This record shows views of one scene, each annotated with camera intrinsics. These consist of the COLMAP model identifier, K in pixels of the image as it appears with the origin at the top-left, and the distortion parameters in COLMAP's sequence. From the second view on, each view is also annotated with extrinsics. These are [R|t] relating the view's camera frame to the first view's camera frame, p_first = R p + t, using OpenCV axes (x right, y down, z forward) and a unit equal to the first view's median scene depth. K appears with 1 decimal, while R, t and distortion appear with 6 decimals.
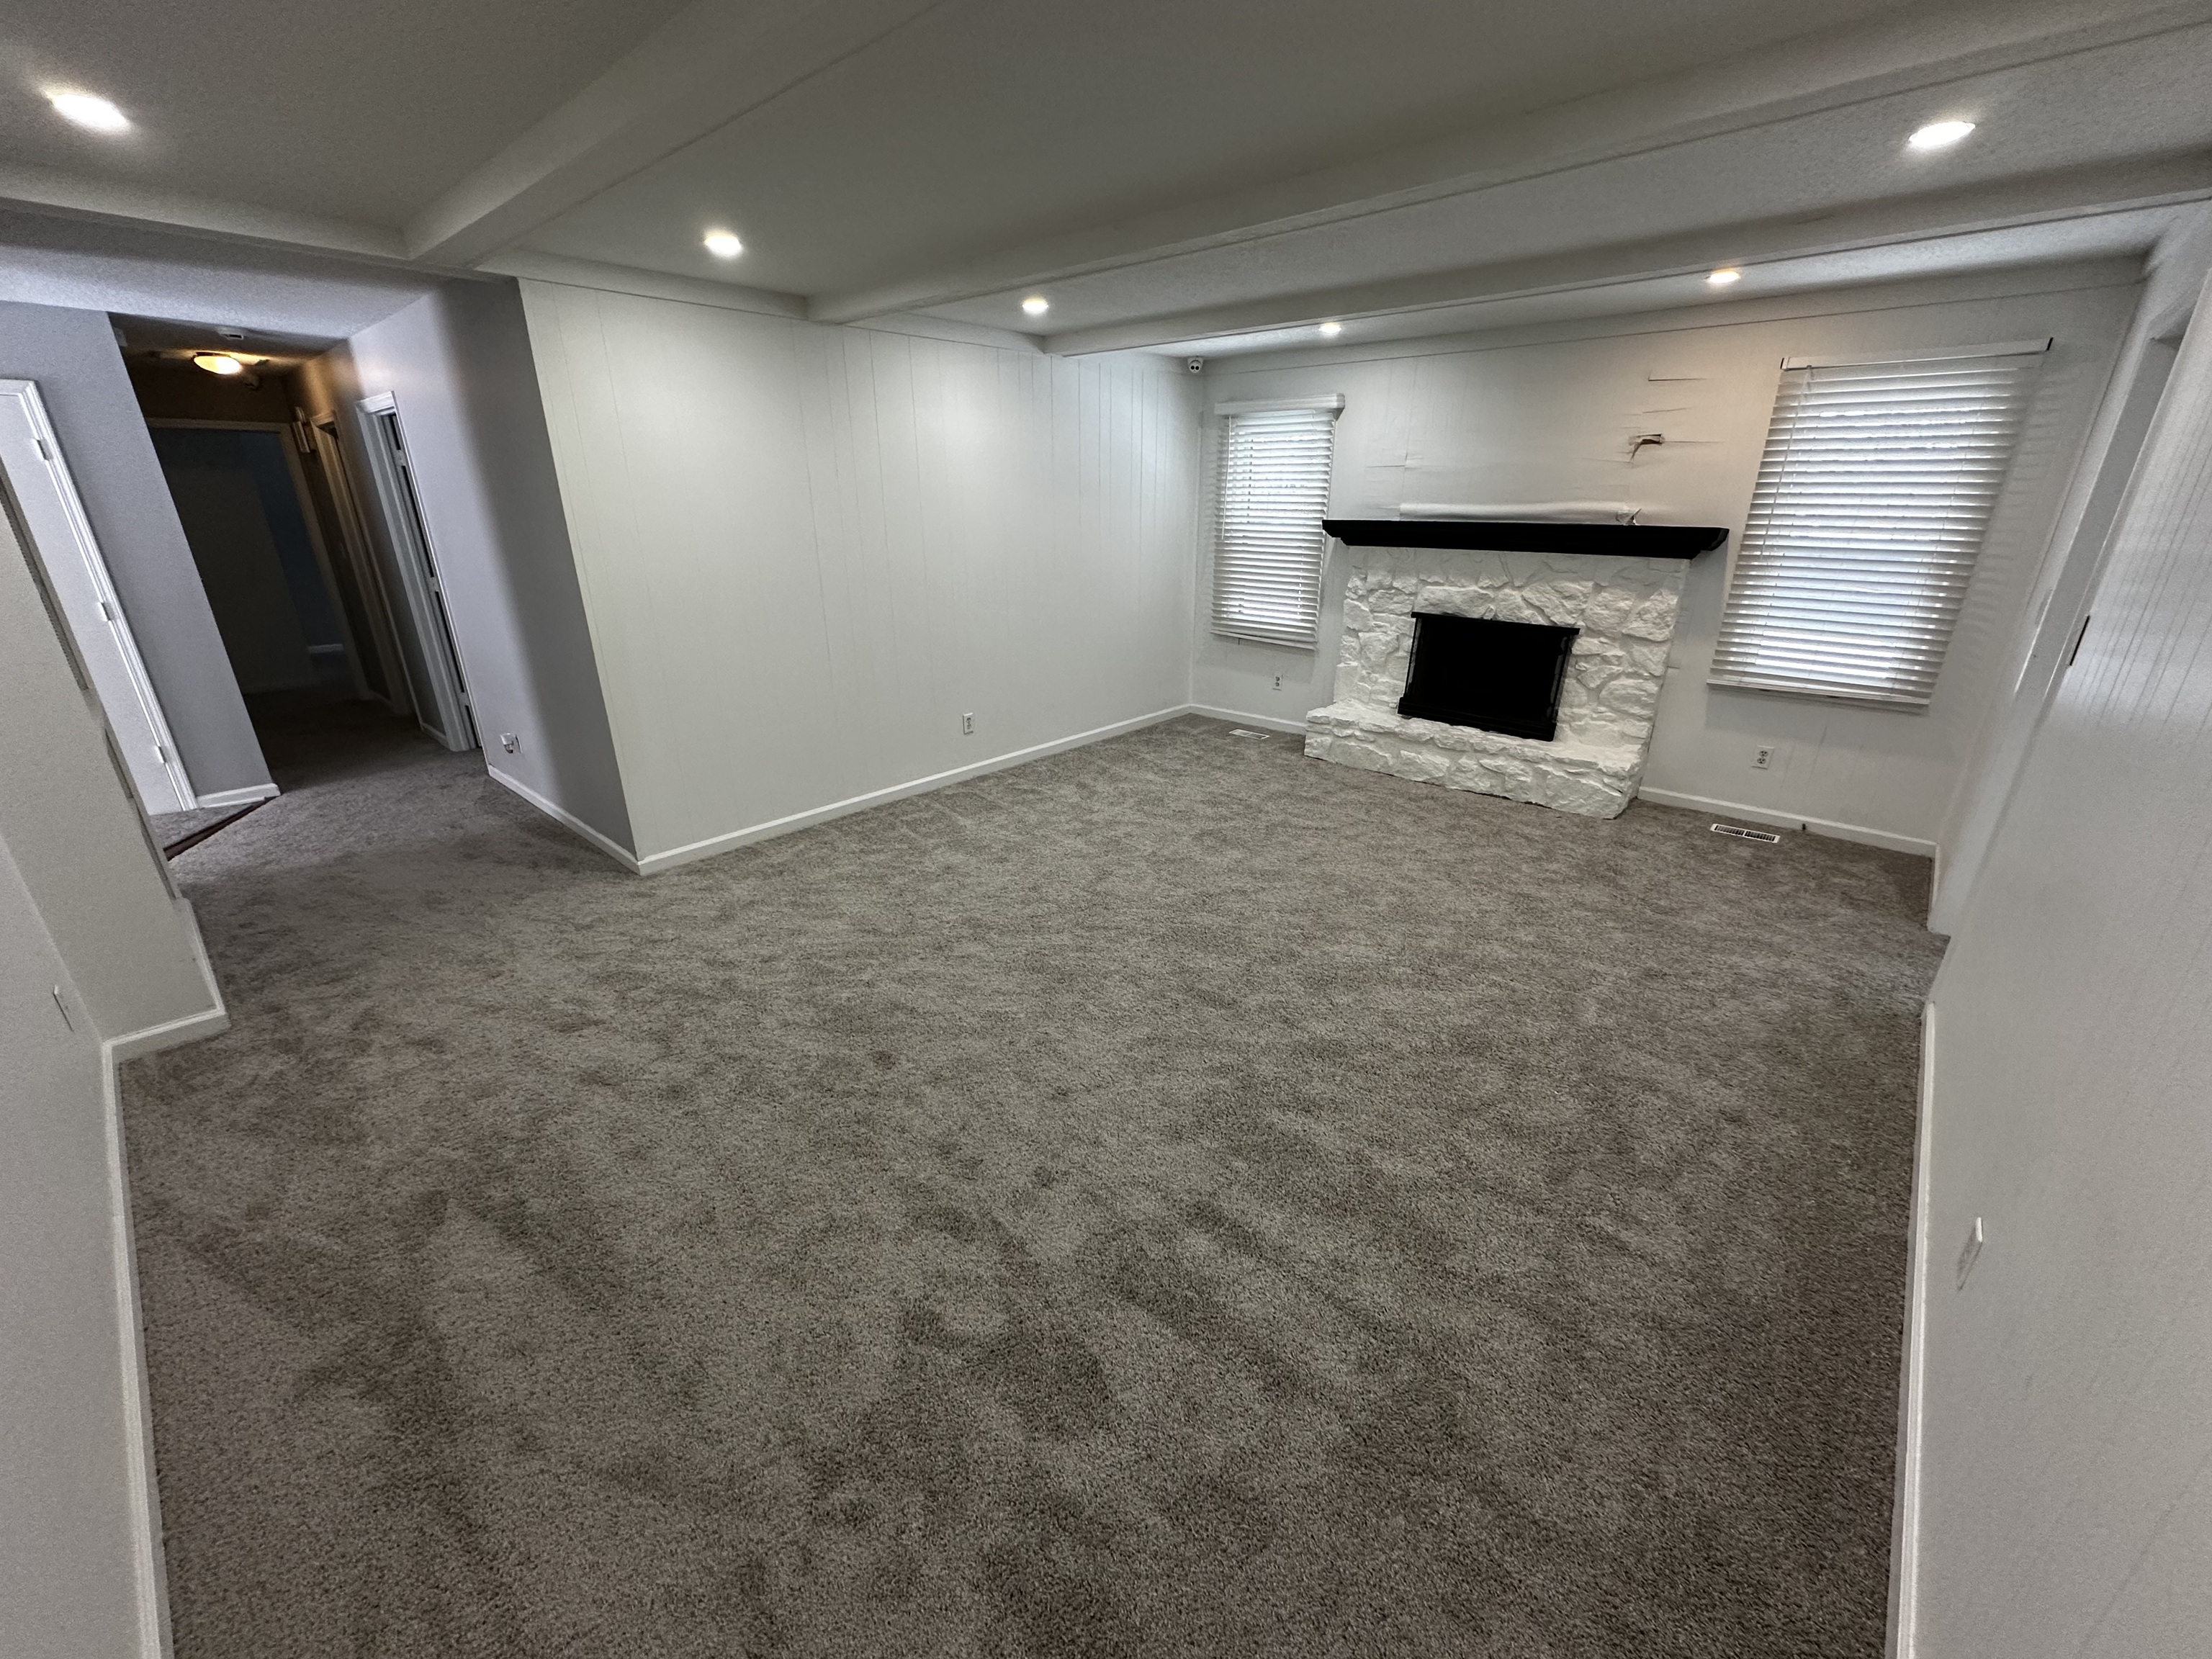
lens RADIAL K [[878.7, 0, 1106.0], [0, 878.7, 829.5], [0, 0, 1]] dist [-0.002415, 0.000109]
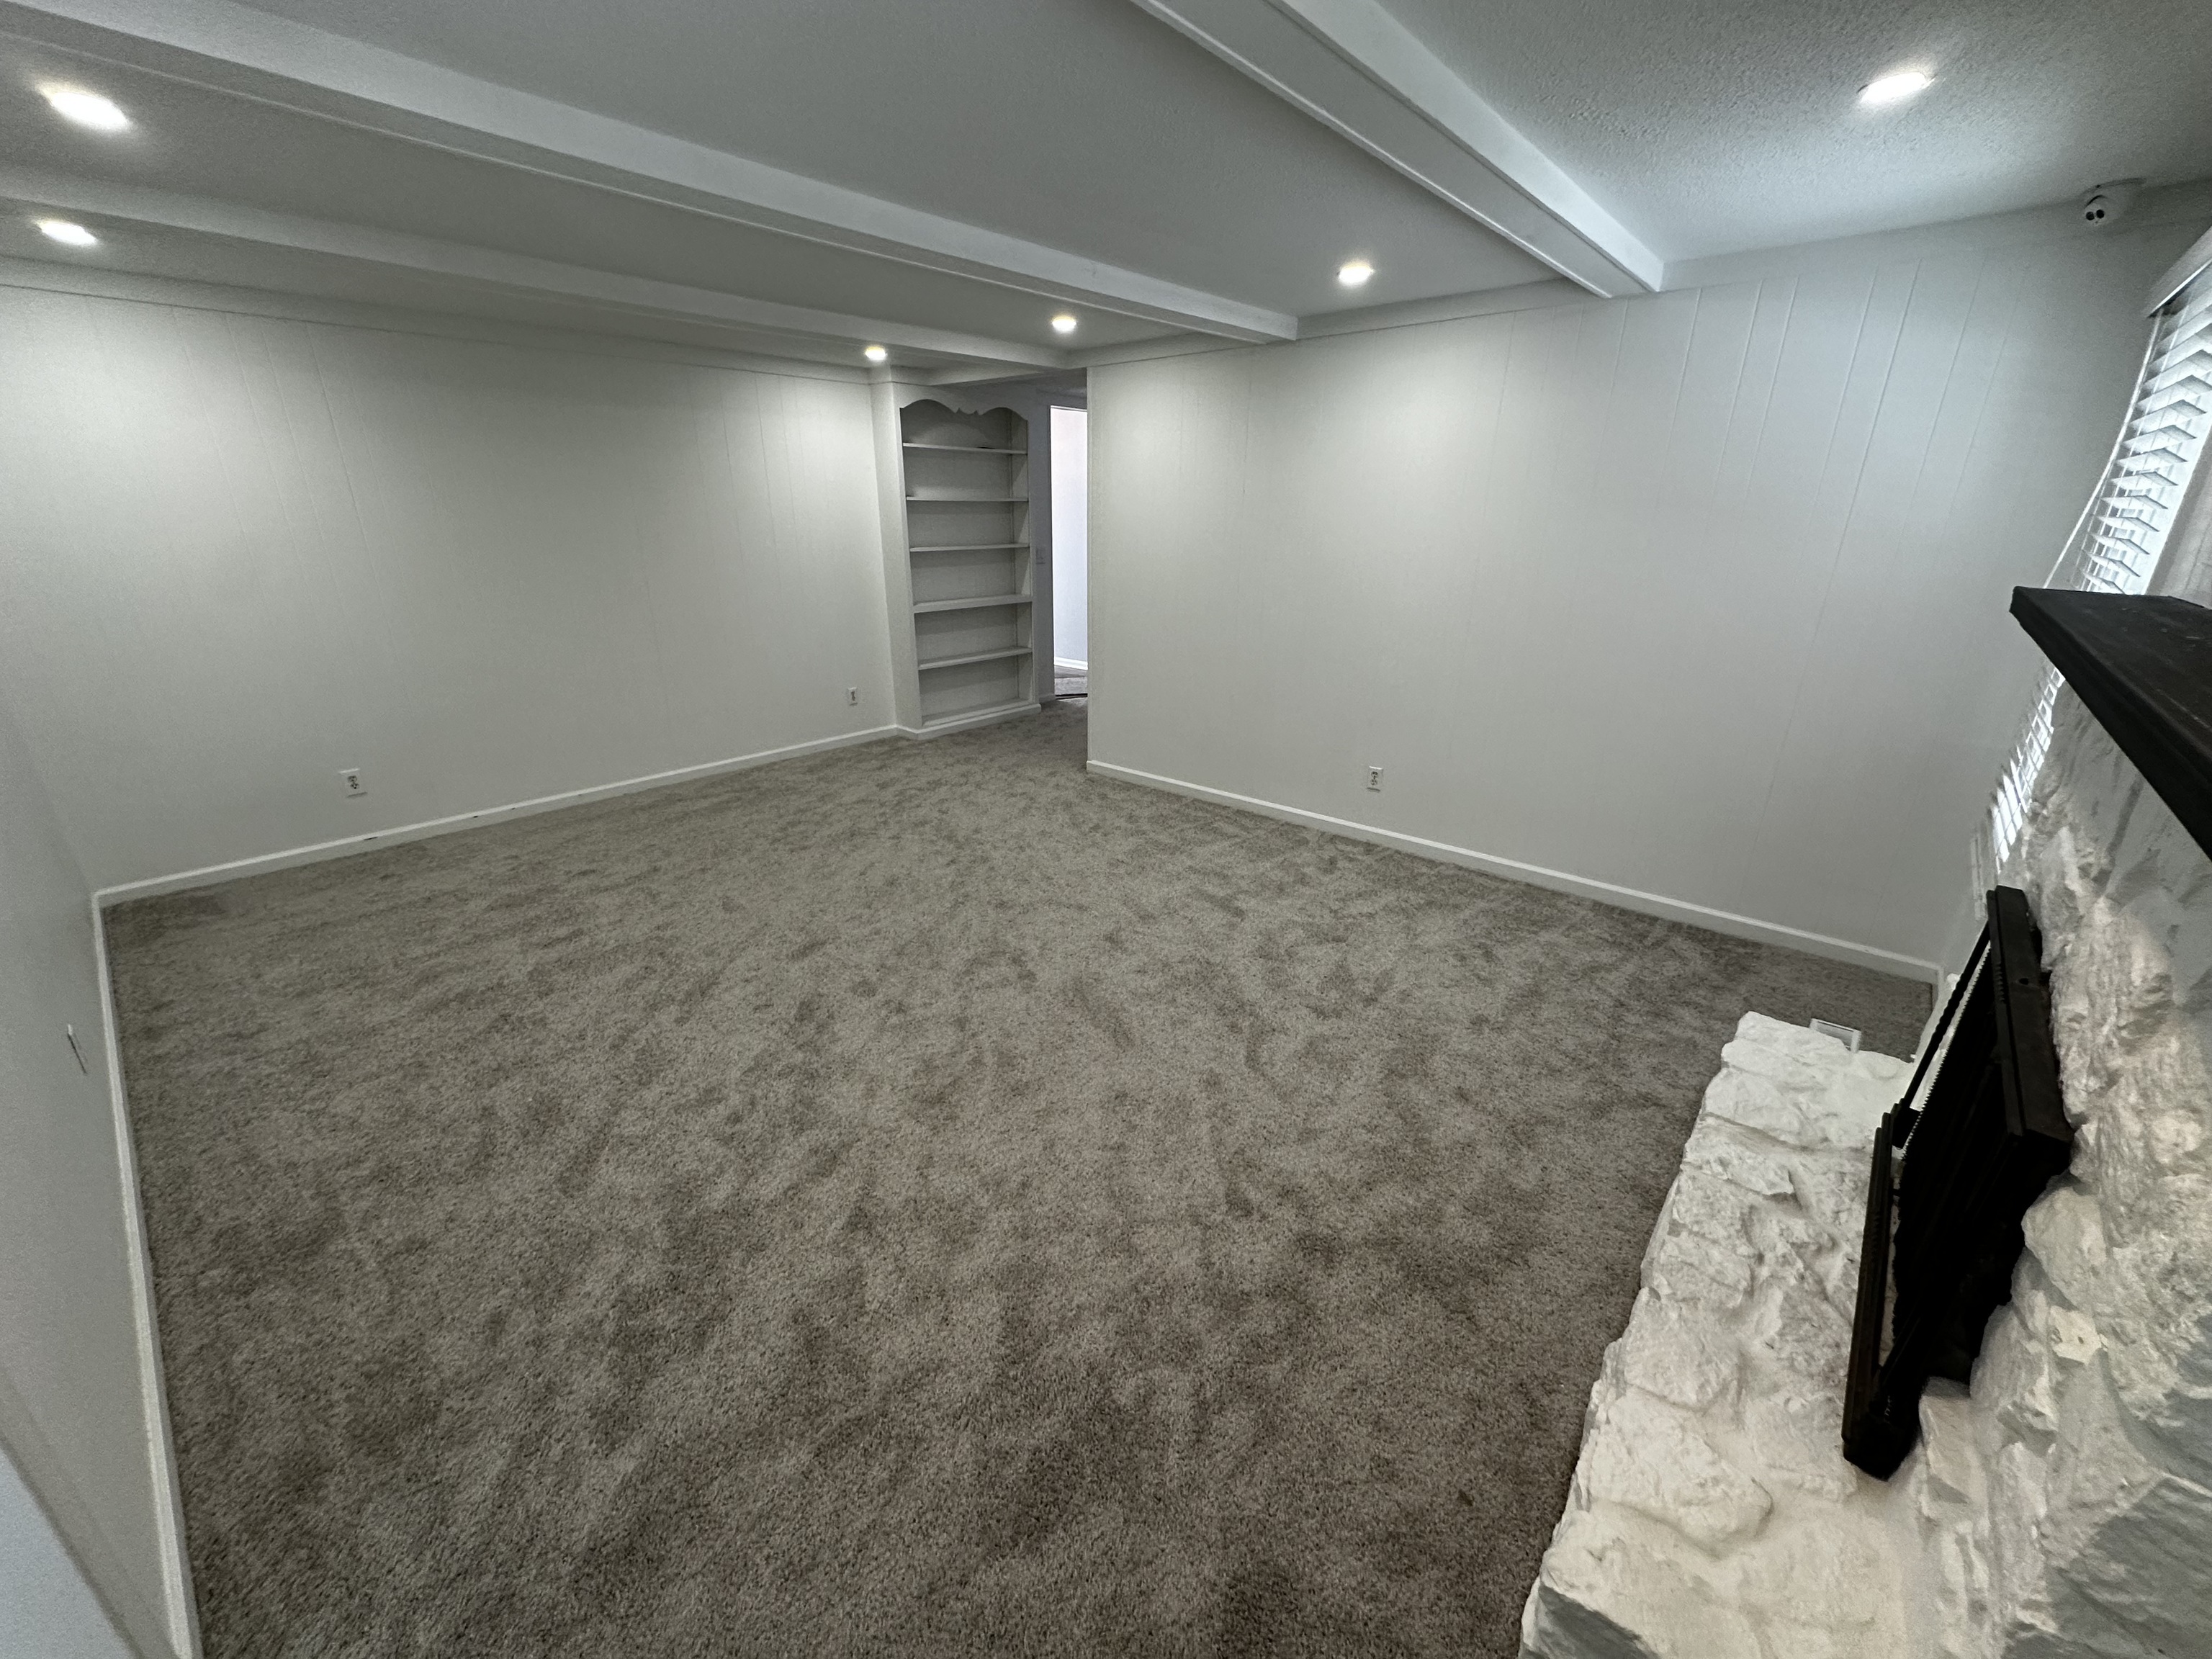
lens RADIAL K [[878.7, 0, 1106.0], [0, 878.7, 829.5], [0, 0, 1]] dist [-0.002415, 0.000109]
pose [[0.007903, 0.344755, -0.938659, 0.682767], [-0.362866, 0.875693, 0.318574, -0.265746], [0.931808, 0.338090, 0.132021, 0.698949]]
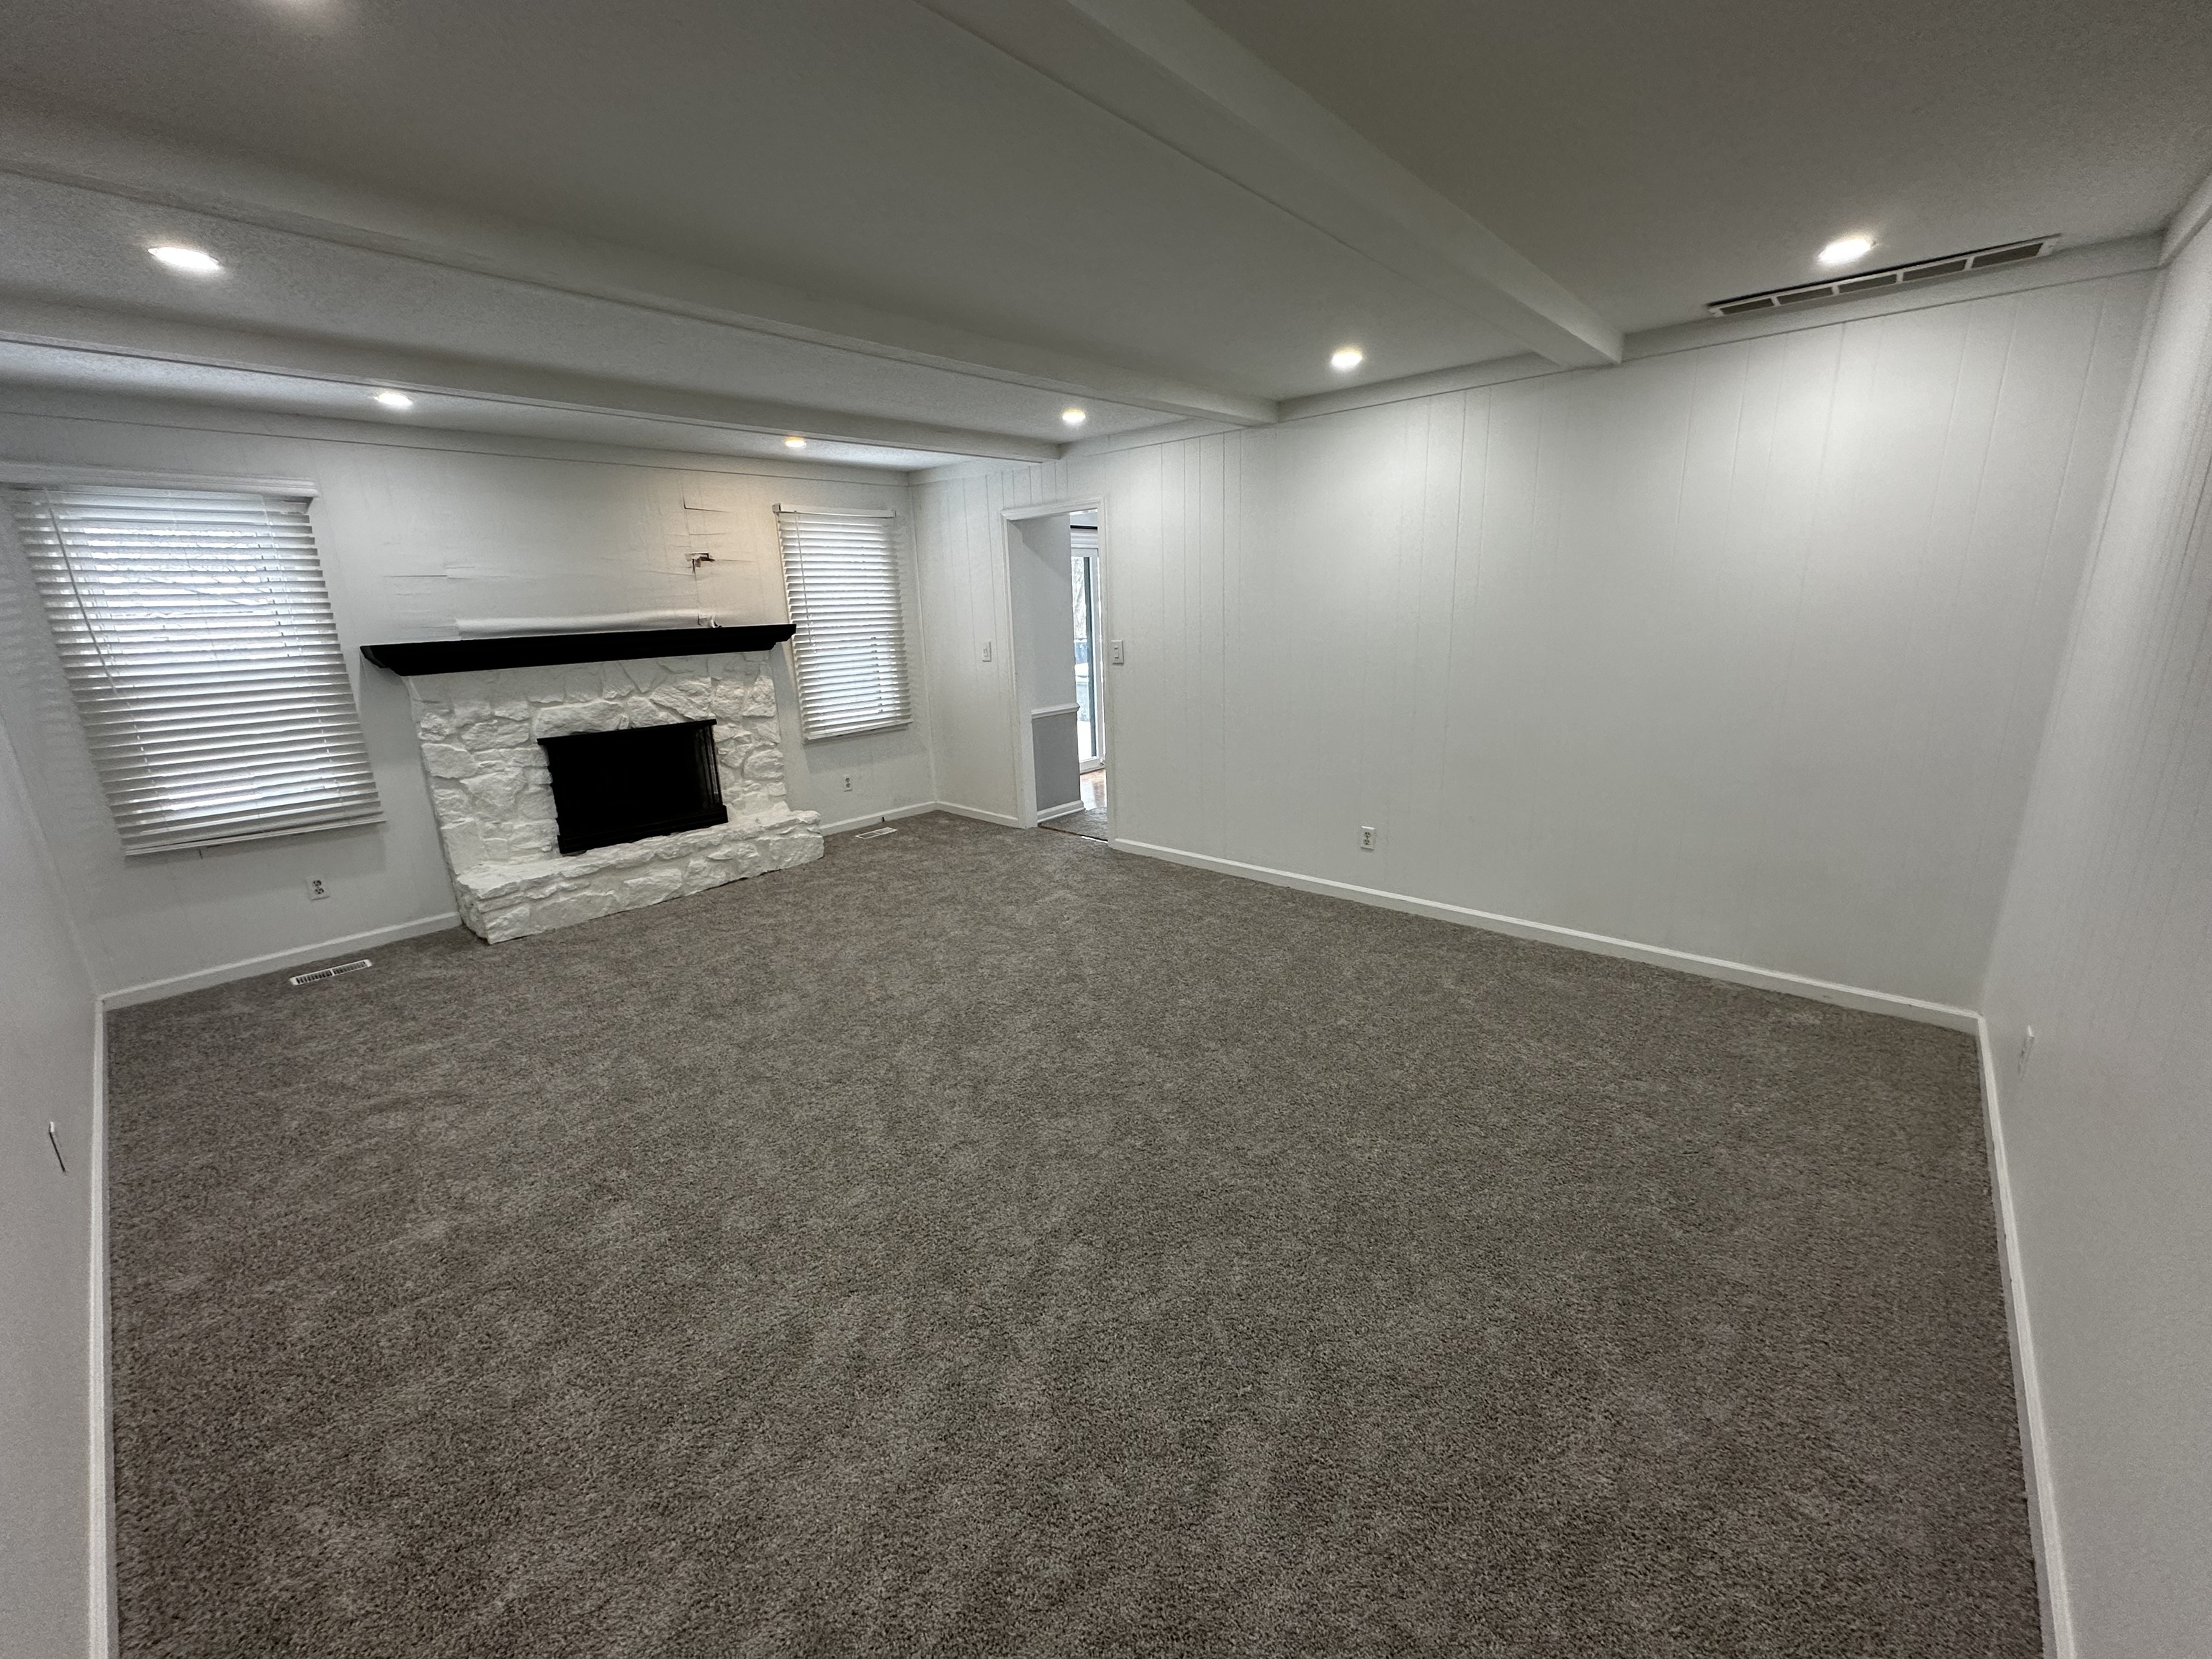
lens RADIAL K [[878.7, 0, 1106.0], [0, 878.7, 829.5], [0, 0, 1]] dist [-0.002415, 0.000109]
pose [[-0.003156, -0.259543, 0.965726, -0.549288], [0.383872, 0.891428, 0.240829, -0.174586], [-0.923381, 0.371475, 0.096817, 0.467954]]
